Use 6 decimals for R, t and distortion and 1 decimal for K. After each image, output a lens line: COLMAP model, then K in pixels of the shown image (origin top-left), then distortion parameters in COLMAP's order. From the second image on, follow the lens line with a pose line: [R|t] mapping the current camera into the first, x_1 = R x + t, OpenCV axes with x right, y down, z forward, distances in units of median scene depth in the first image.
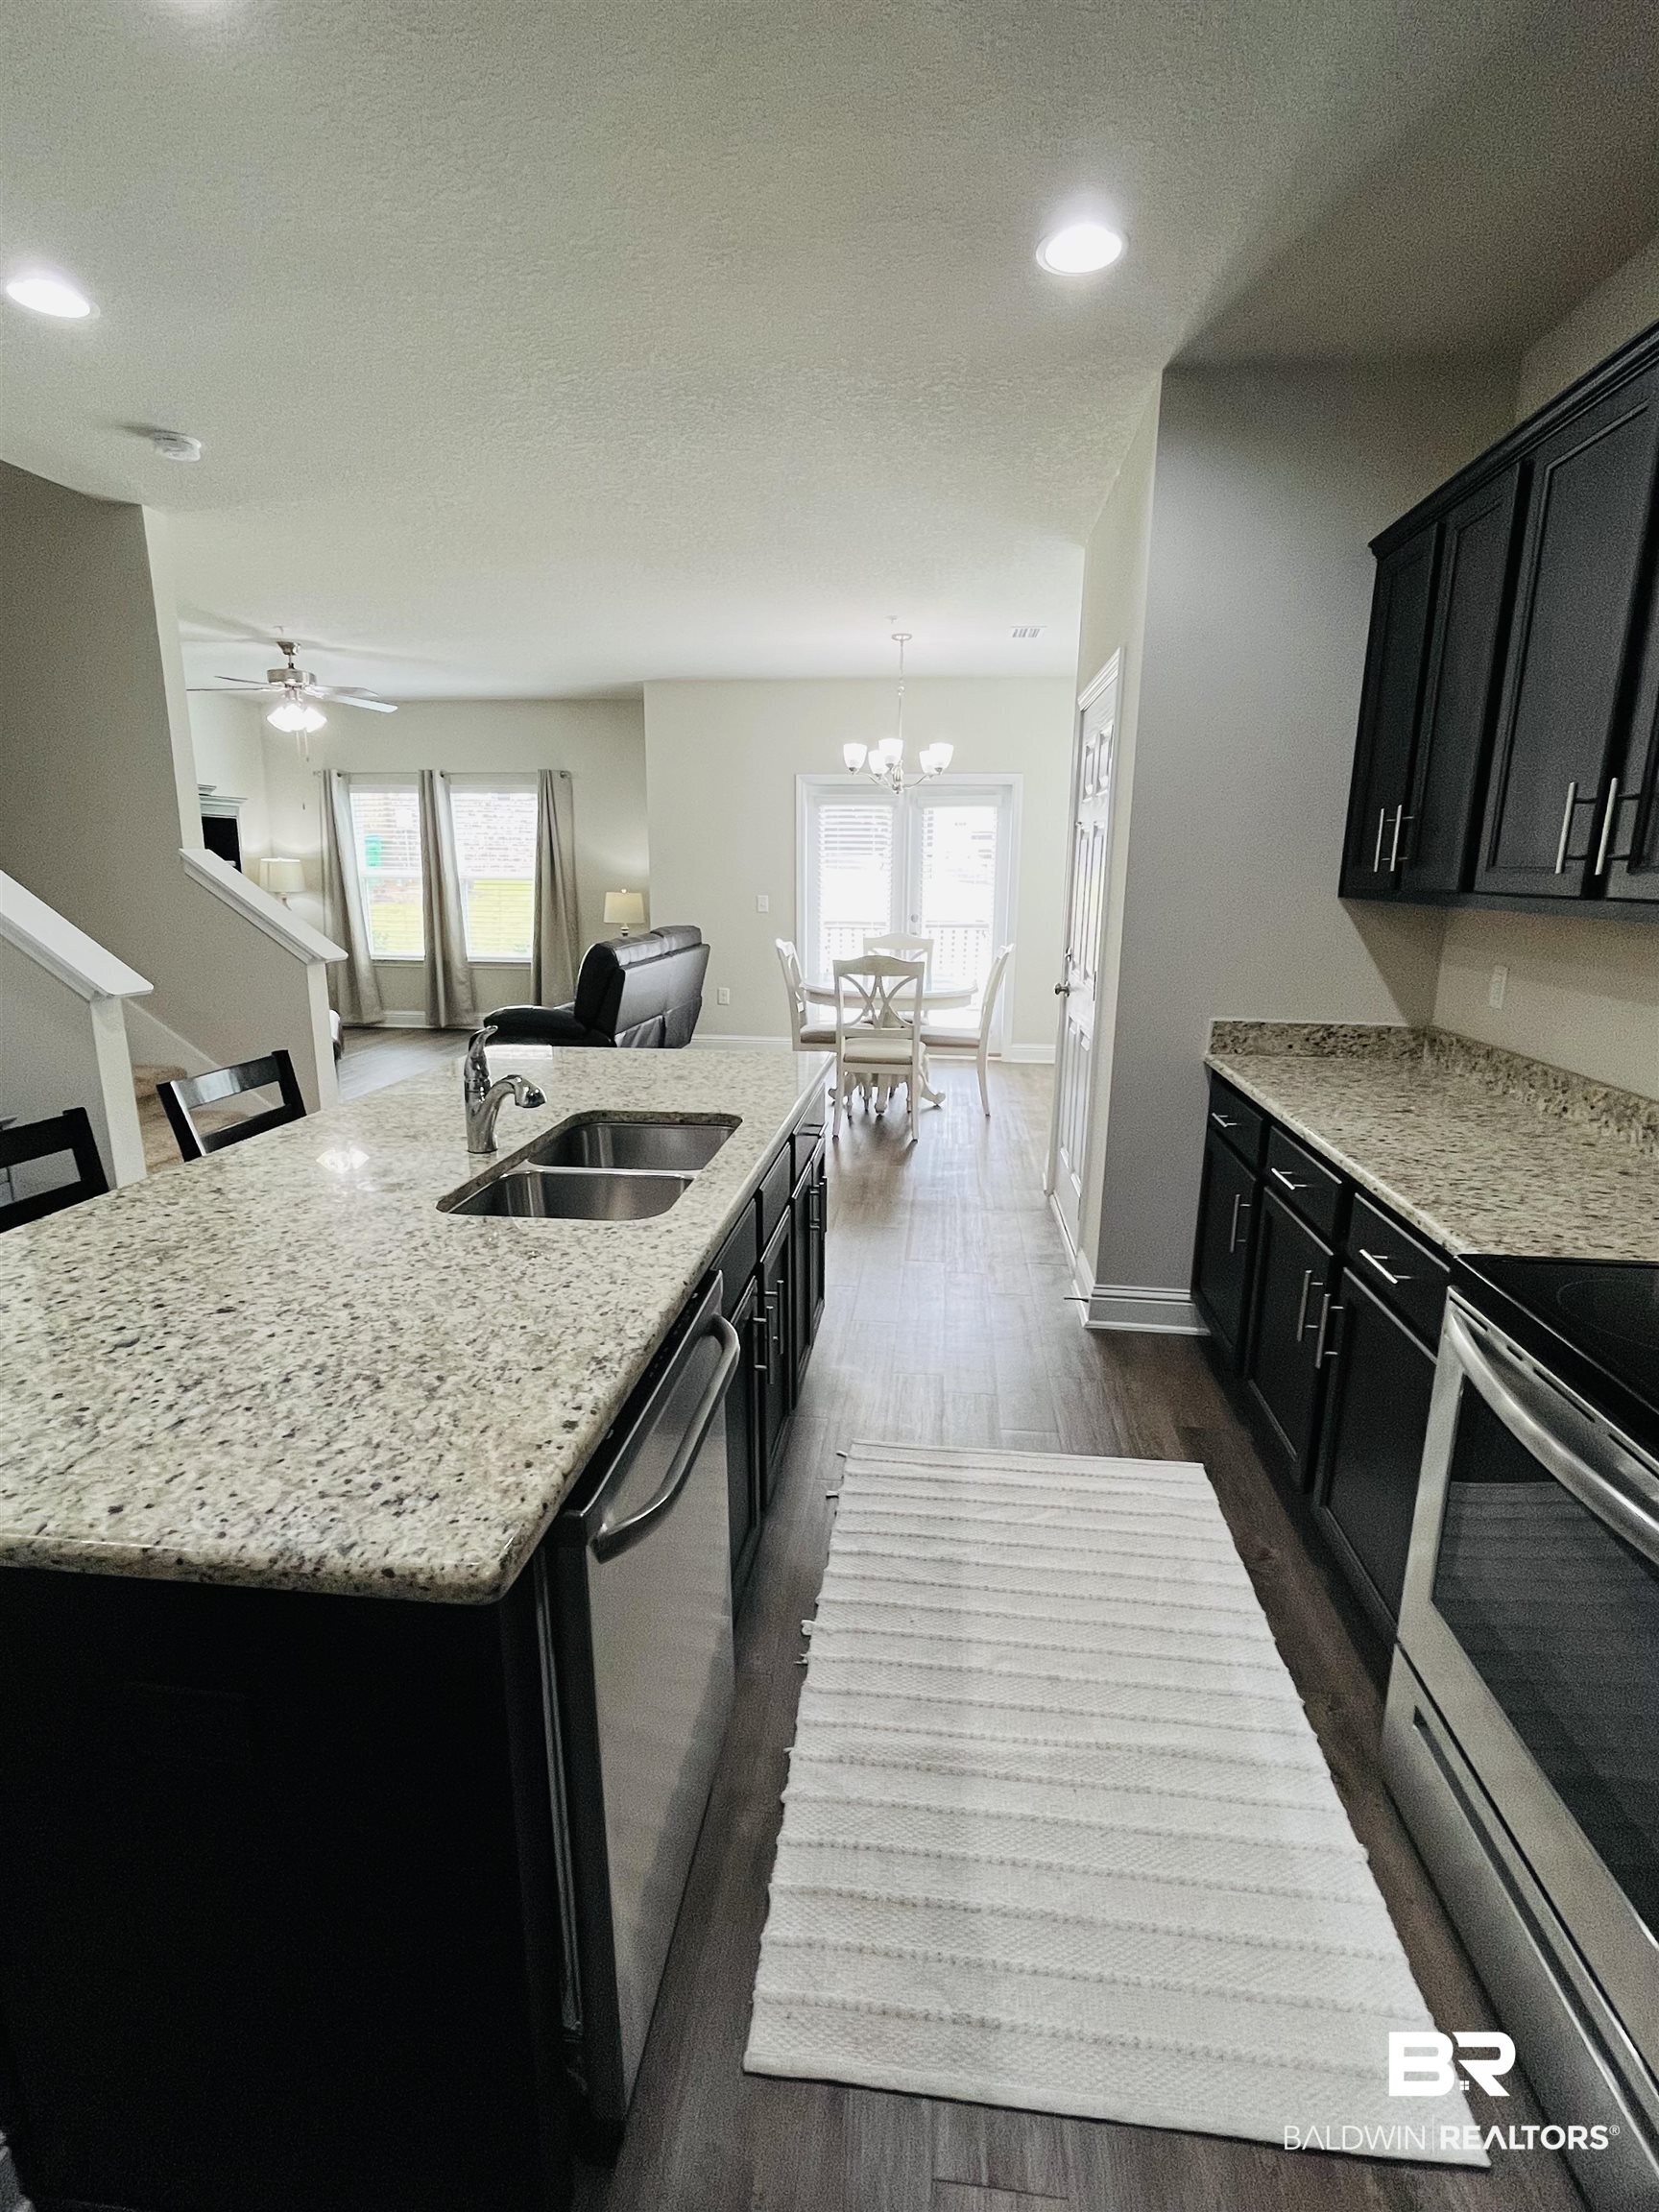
lens RADIAL K [[1025.9, 0, 829.5], [0, 1025.9, 1106.0], [0, 0, 1]] dist [0.000950, 0.000624]
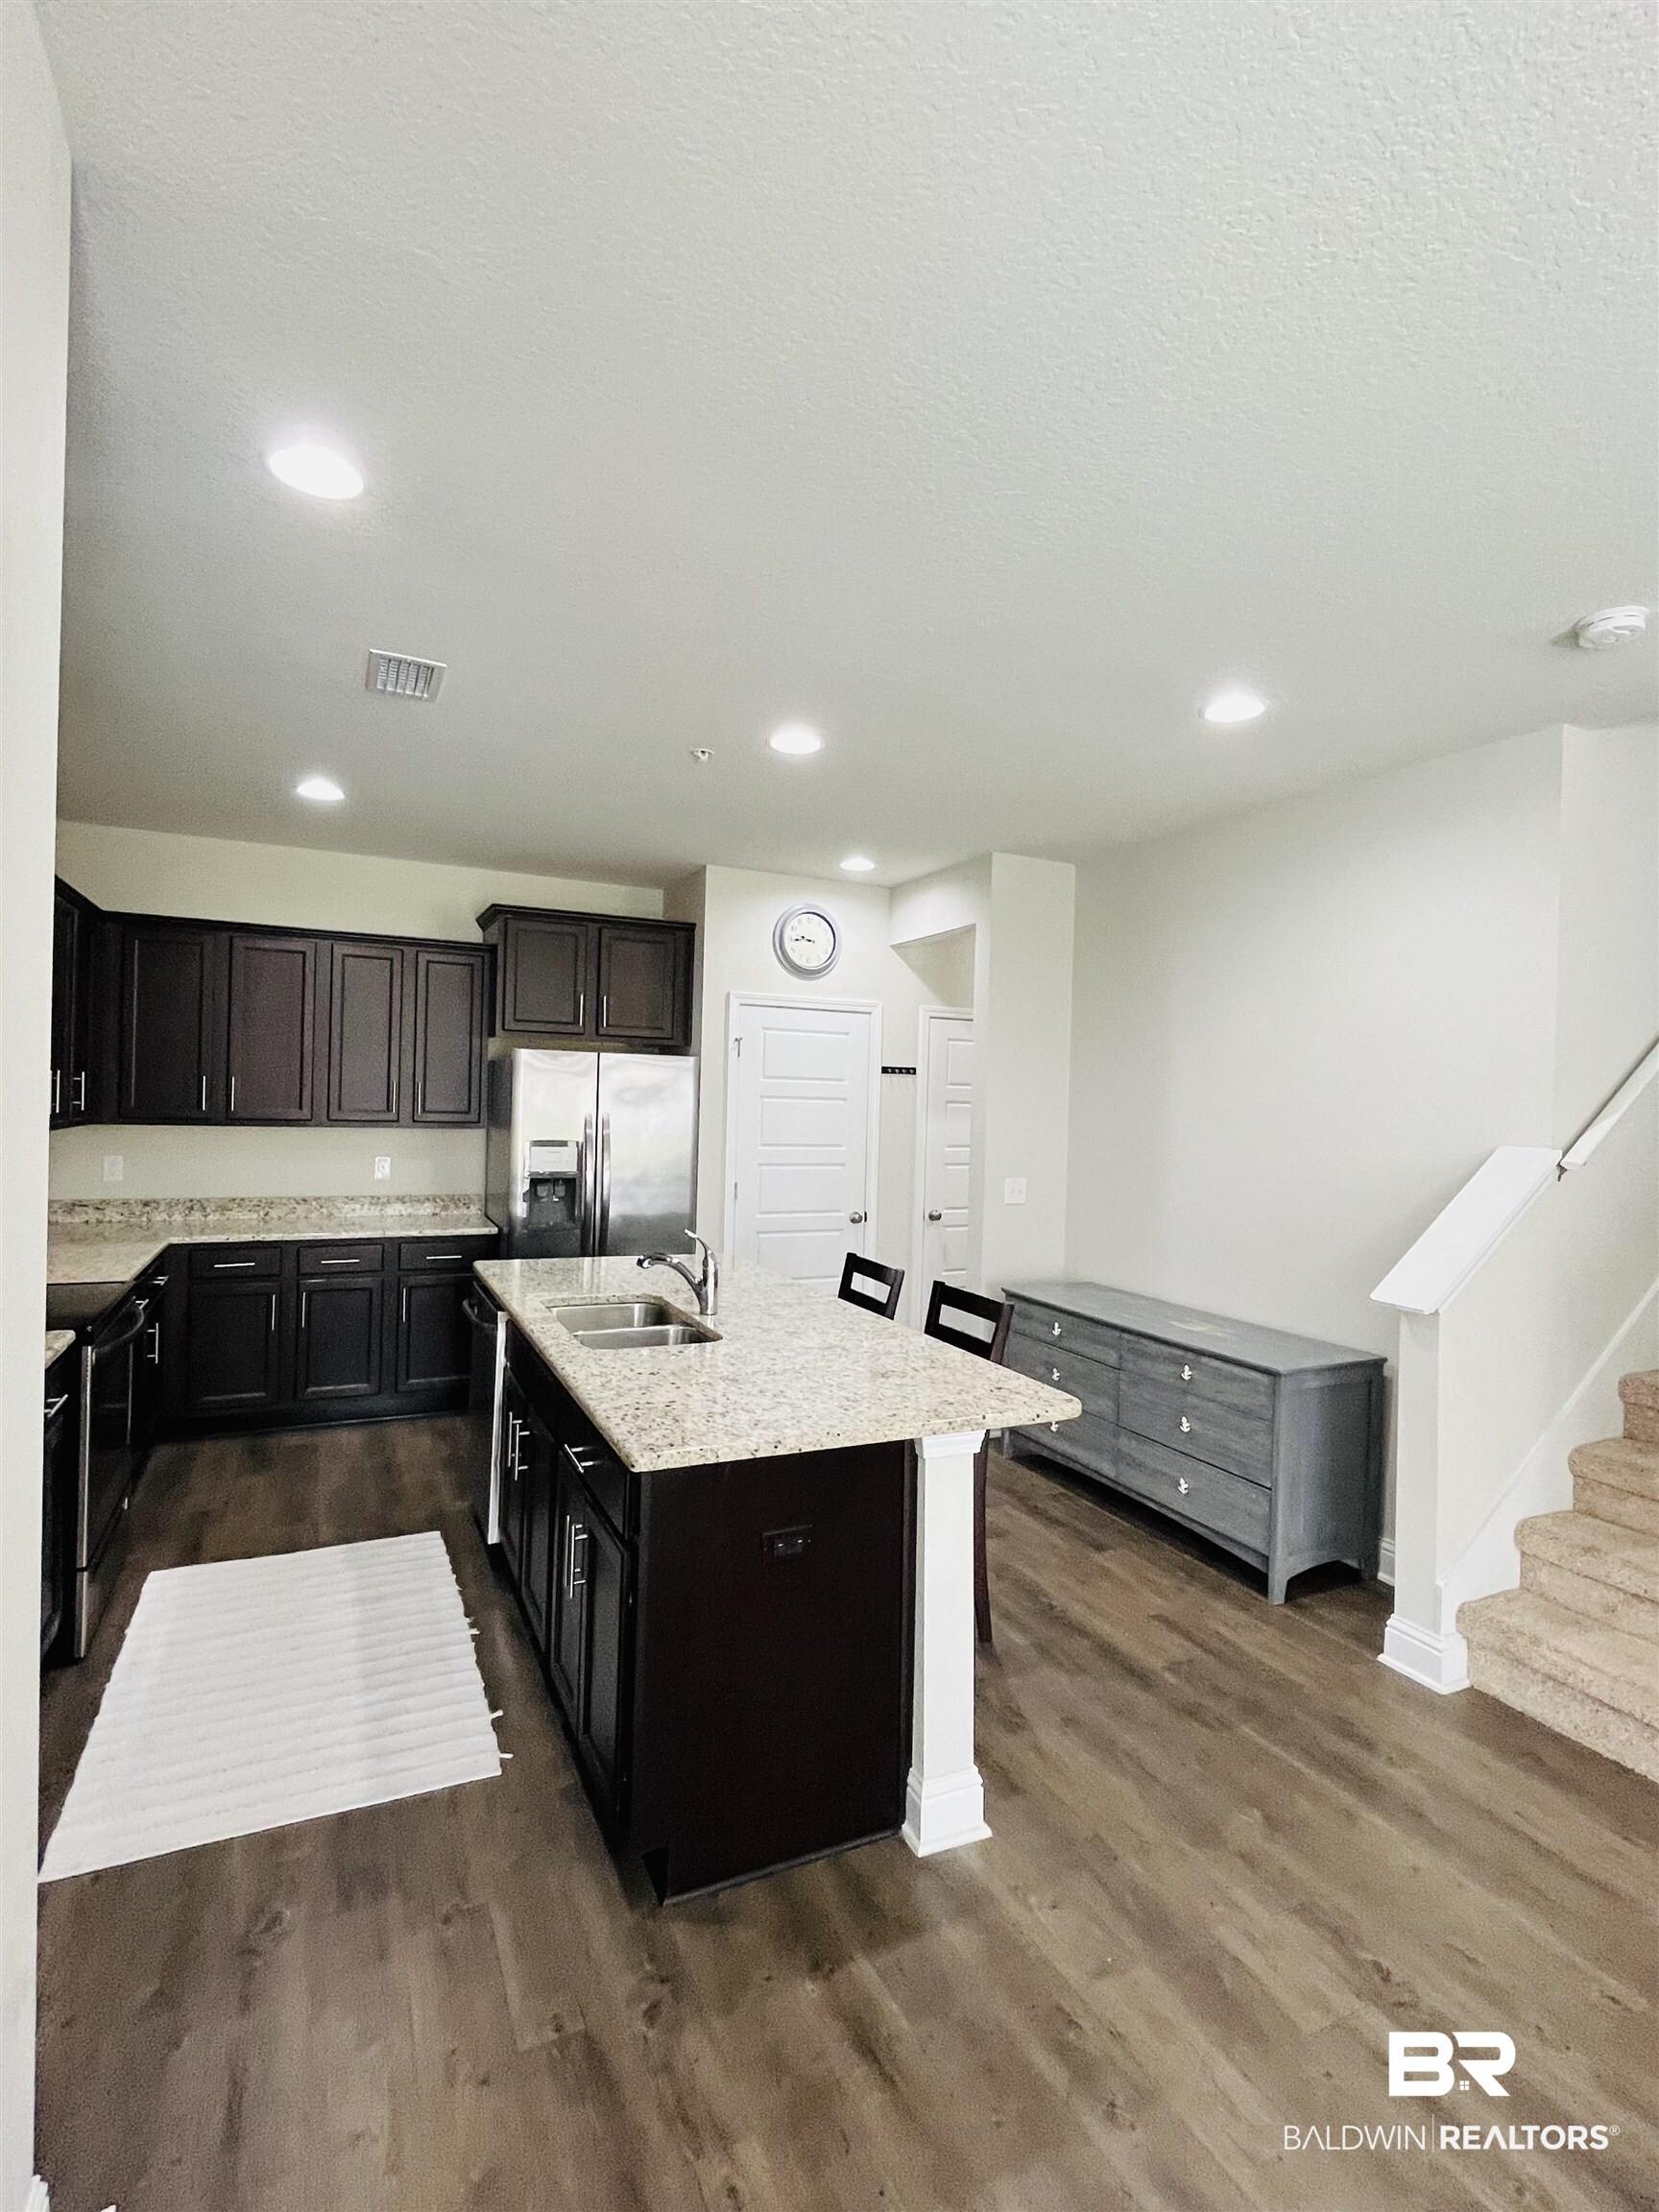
lens RADIAL K [[1044.3, 0, 838.6], [0, 1044.3, 1098.6], [0, 0, 1]] dist [-0.003516, -0.000448]
pose [[-0.841648, -0.035493, -0.538859, 0.279730], [-0.159128, 0.969834, 0.184663, -0.448128], [0.516050, 0.241169, -0.821907, 1.729880]]
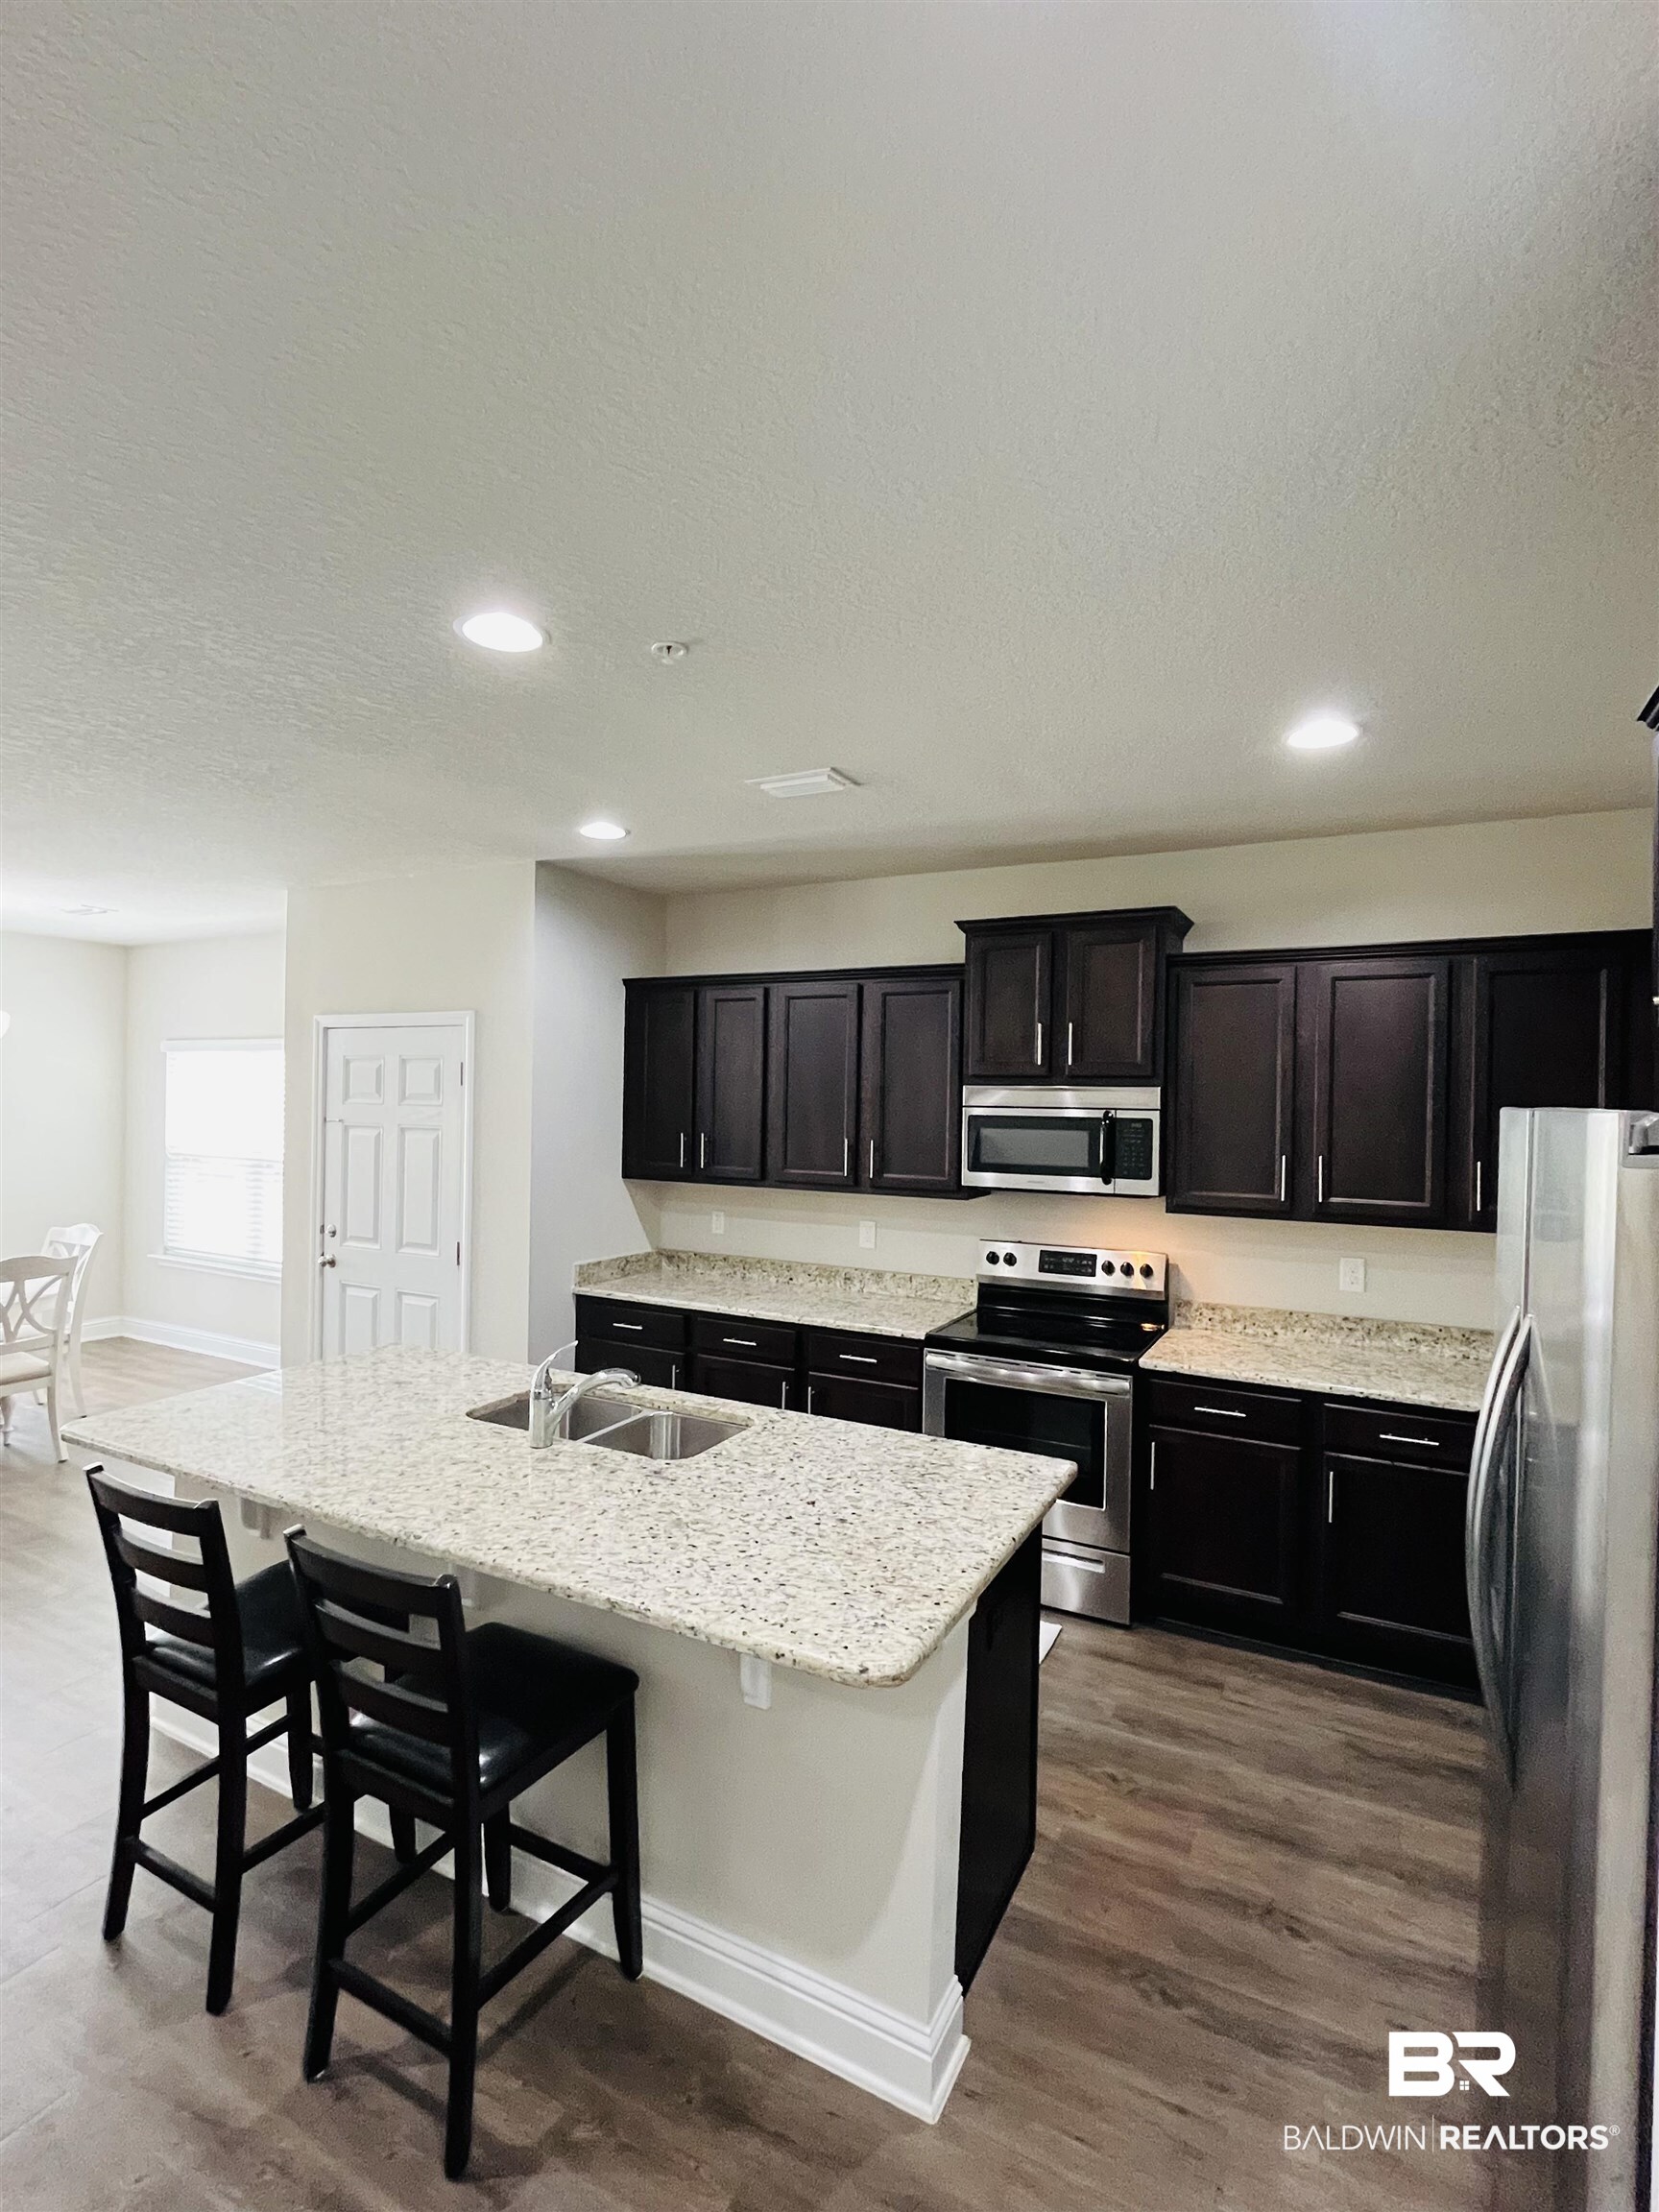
lens RADIAL K [[1037.2, 0, 829.5], [0, 1037.2, 1106.0], [0, 0, 1]] dist [0.002969, -0.011186]
pose [[0.363505, -0.005306, 0.931577, -1.018829], [0.197298, 0.977739, -0.071417, -0.147853], [-0.910460, 0.209759, 0.356460, 0.103769]]
